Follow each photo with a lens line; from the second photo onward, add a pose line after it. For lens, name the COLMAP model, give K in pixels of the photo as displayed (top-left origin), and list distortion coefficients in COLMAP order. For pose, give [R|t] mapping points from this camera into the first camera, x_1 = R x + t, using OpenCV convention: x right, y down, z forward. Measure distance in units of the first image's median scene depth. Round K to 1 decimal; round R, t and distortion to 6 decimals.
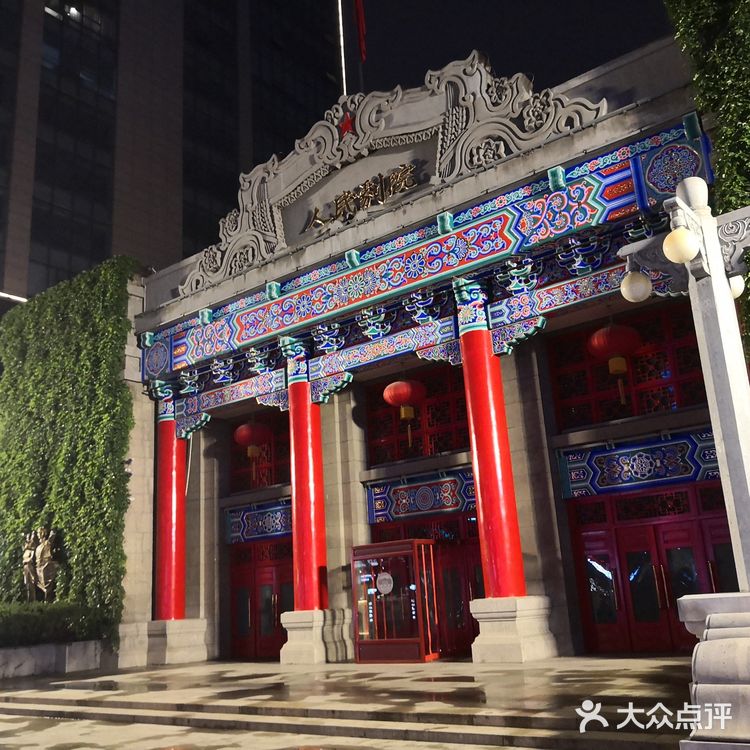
lens RADIAL K [[832.9, 0, 375.0], [0, 832.9, 375.0], [0, 0, 1]] dist [0.011182, -0.053098]
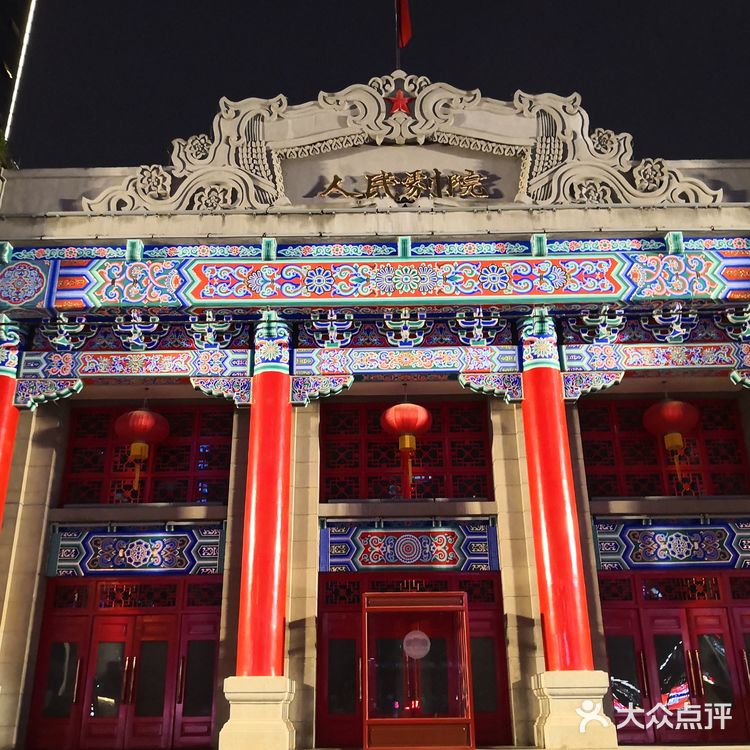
lens RADIAL K [[824.3, 0, 374.9], [0, 824.3, 390.5], [0, 0, 1]] dist [0.017287, -0.059216]
pose [[0.775194, 0.280262, 0.566152, -0.486092], [-0.199535, 0.958949, -0.201499, 0.173822], [-0.599383, 0.043233, 0.799294, 0.372066]]
